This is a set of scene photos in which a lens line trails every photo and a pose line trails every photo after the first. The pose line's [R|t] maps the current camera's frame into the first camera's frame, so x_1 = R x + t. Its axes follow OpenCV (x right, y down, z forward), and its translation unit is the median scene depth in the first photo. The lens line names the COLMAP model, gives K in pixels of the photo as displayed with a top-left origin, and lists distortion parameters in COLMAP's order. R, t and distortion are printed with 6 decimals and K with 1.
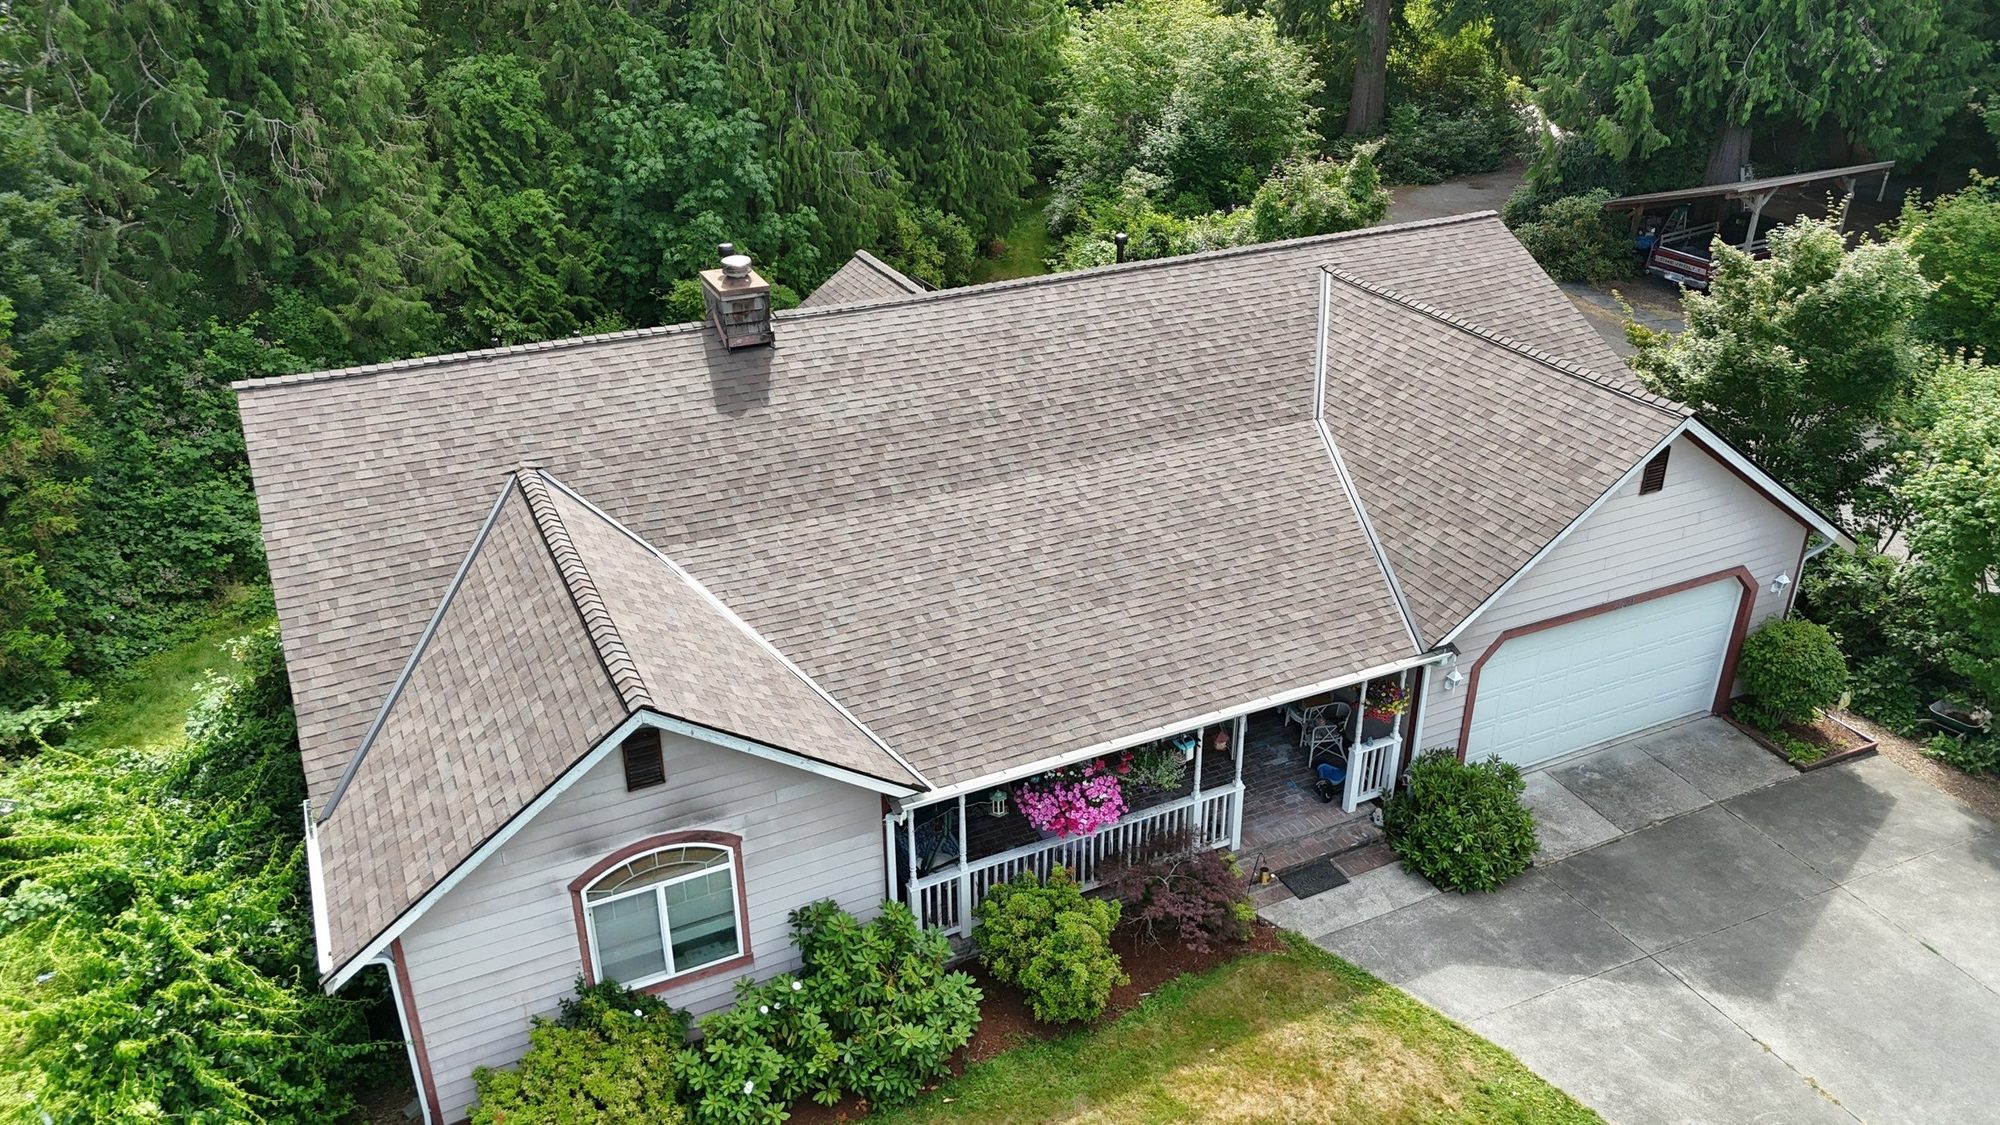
lens RADIAL K [[1425.2, 0, 1012.7], [0, 1425.2, 564.0], [0, 0, 1]] dist [0.051673, -0.035353]
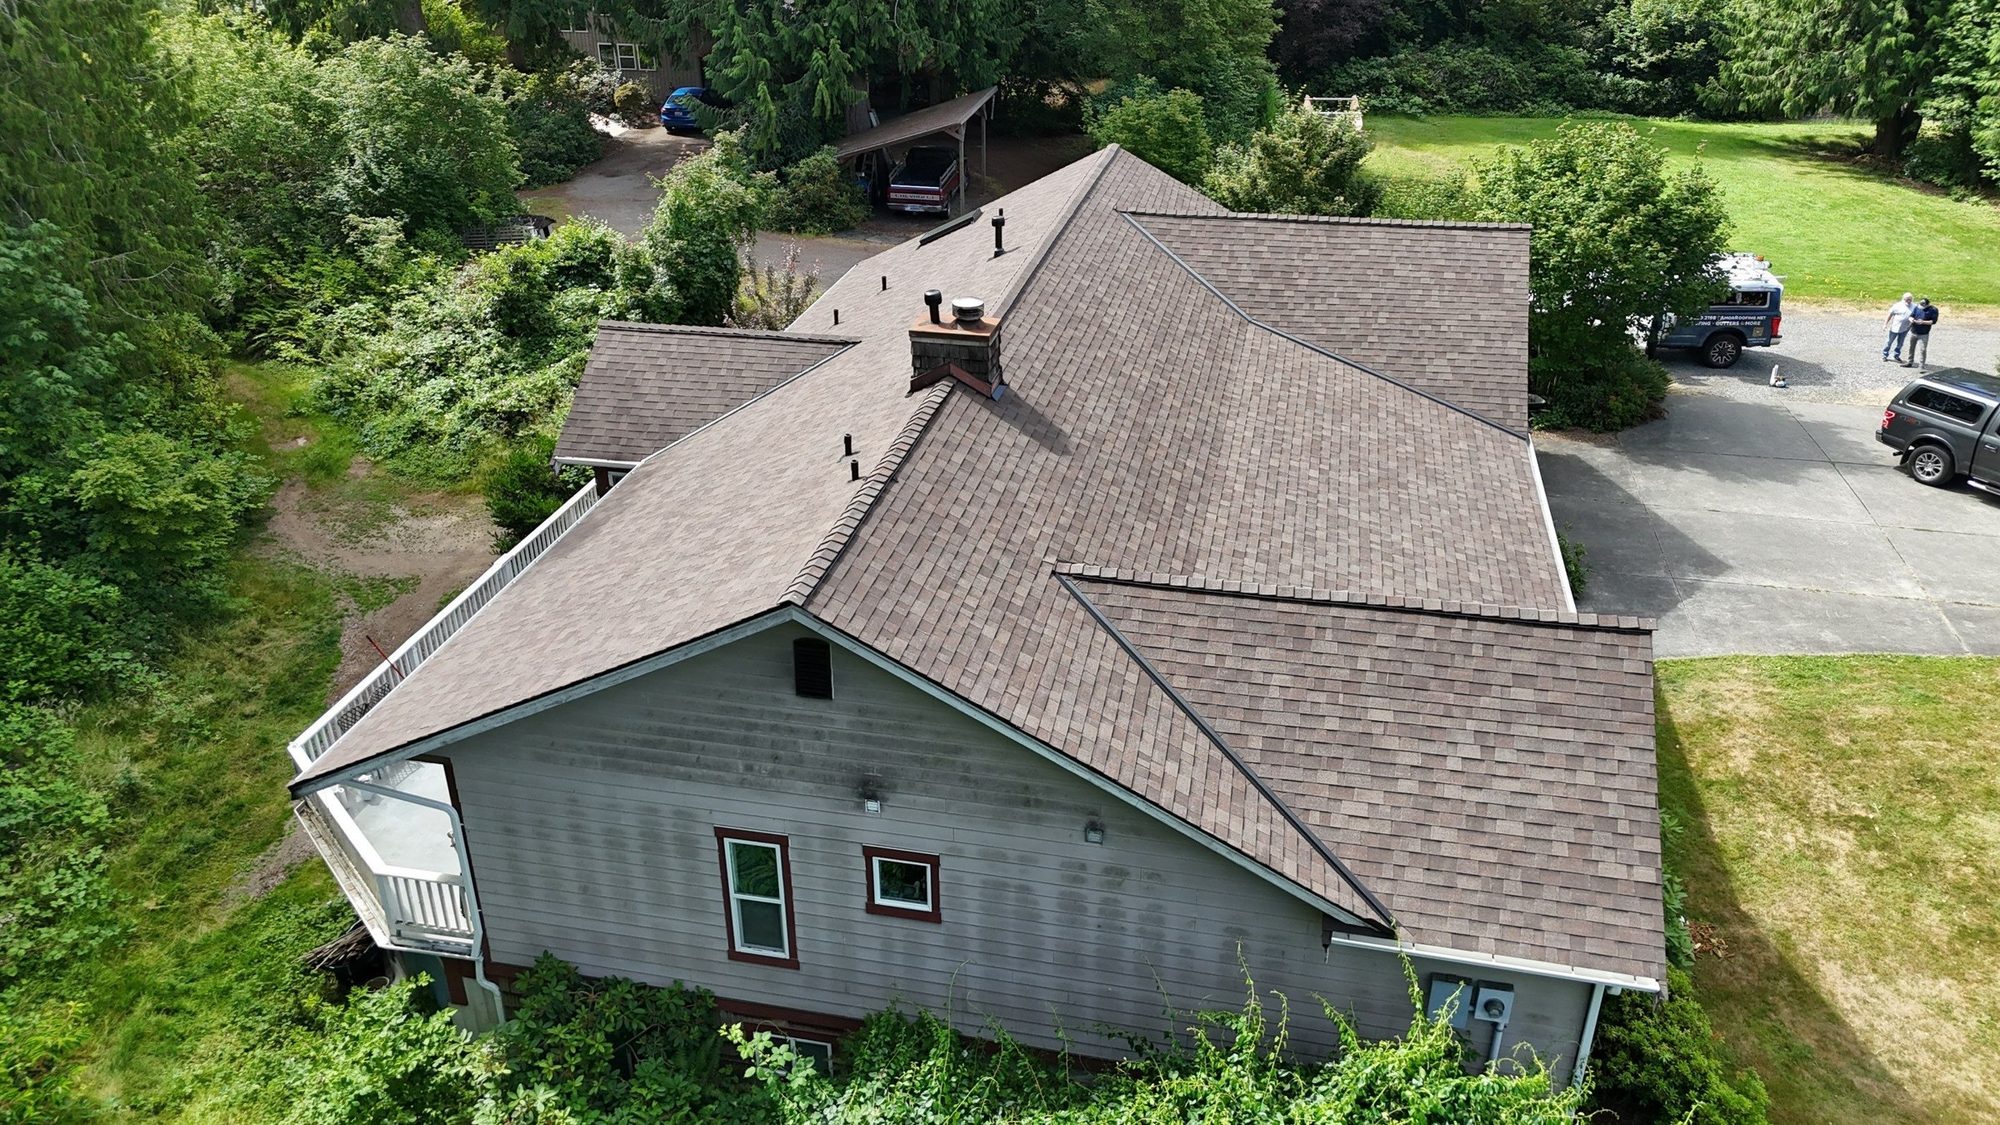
lens RADIAL K [[1425.2, 0, 997.0], [0, 1425.2, 556.4], [0, 0, 1]] dist [0.051673, -0.035353]
pose [[0.630001, -0.364913, 0.685520, -0.893434], [0.366956, 0.917844, 0.151346, -0.201422], [-0.684428, 0.156207, 0.712150, 0.383189]]
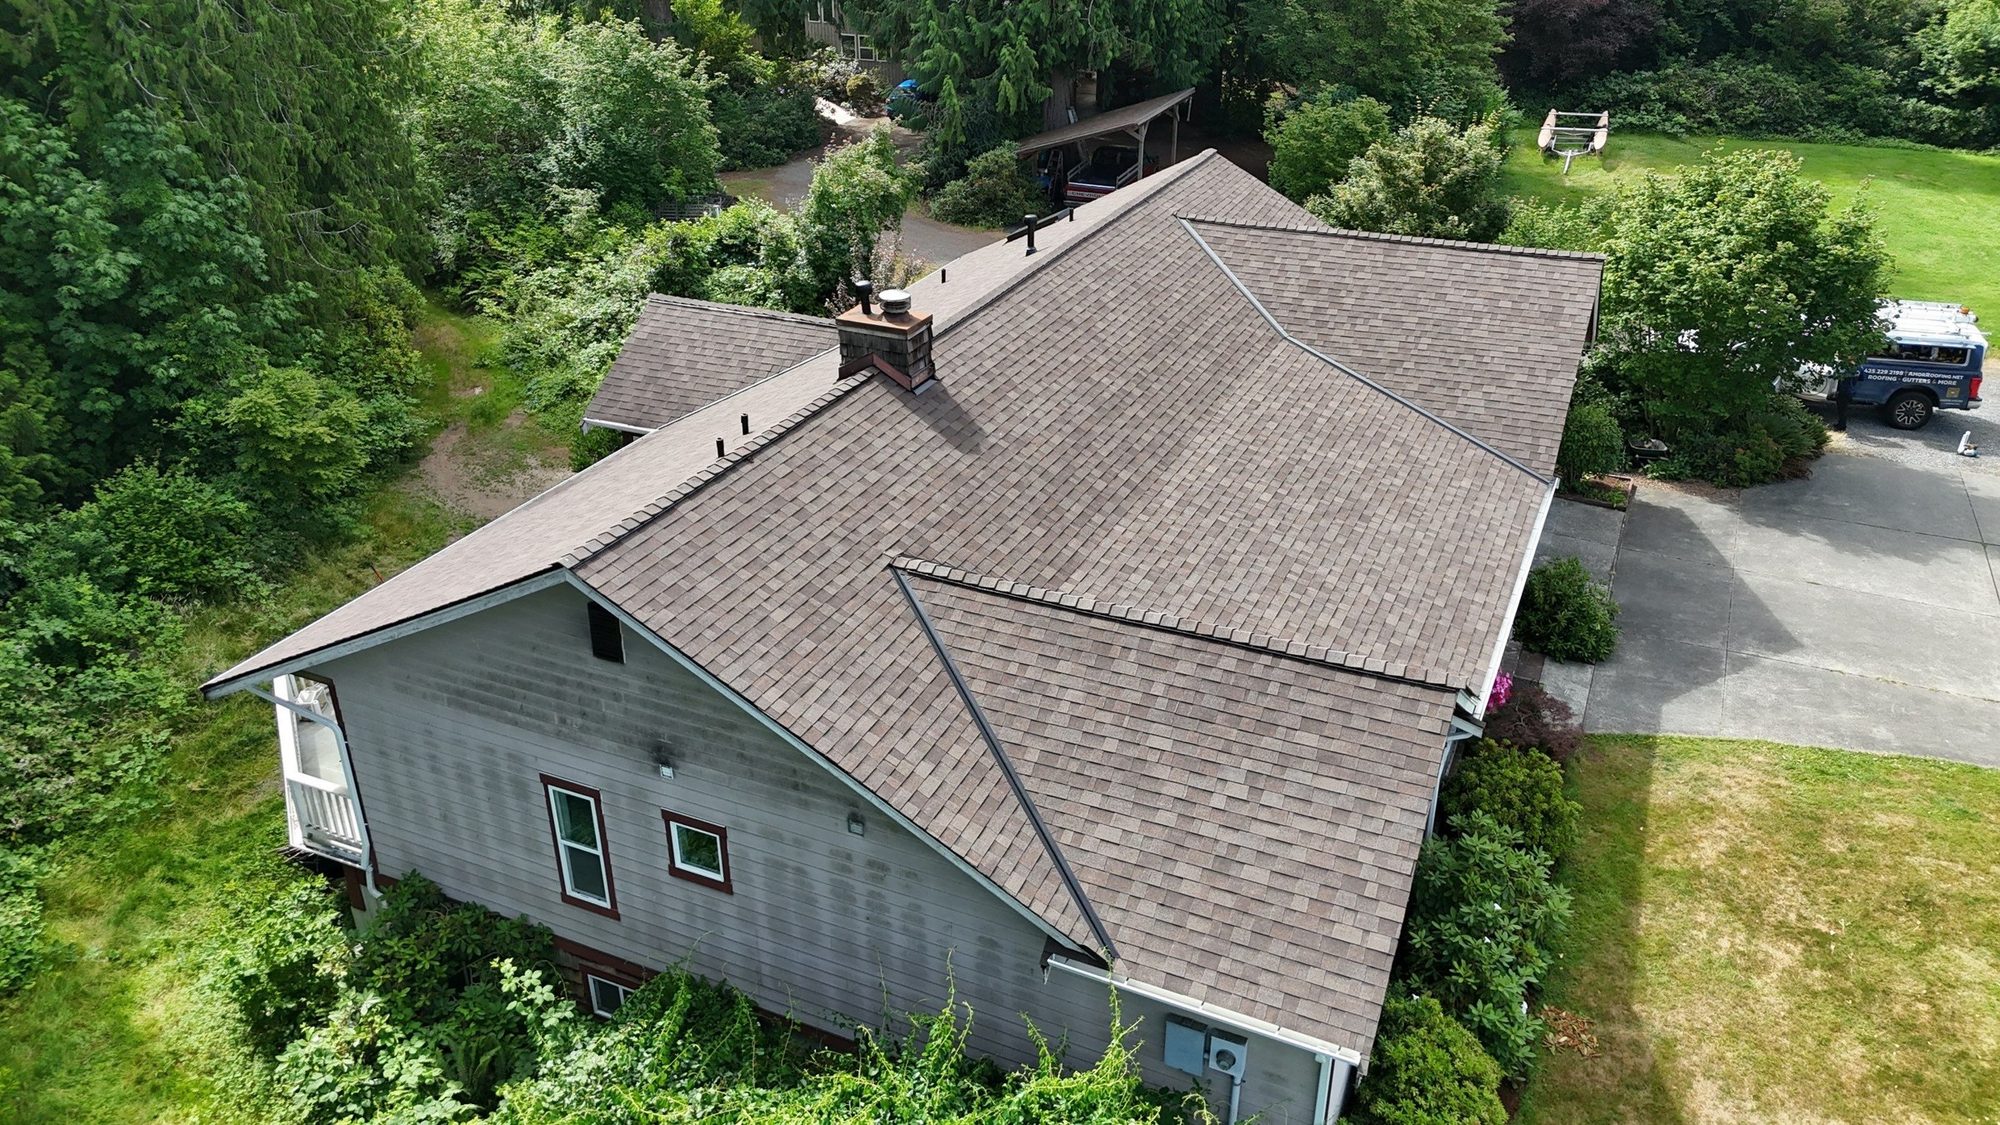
lens RADIAL K [[1425.2, 0, 1002.0], [0, 1425.2, 556.3], [0, 0, 1]] dist [0.051673, -0.035353]
pose [[0.780559, -0.294828, 0.551184, -0.720509], [0.296329, 0.950930, 0.089004, -0.117919], [-0.550378, 0.093859, 0.829623, 0.227017]]
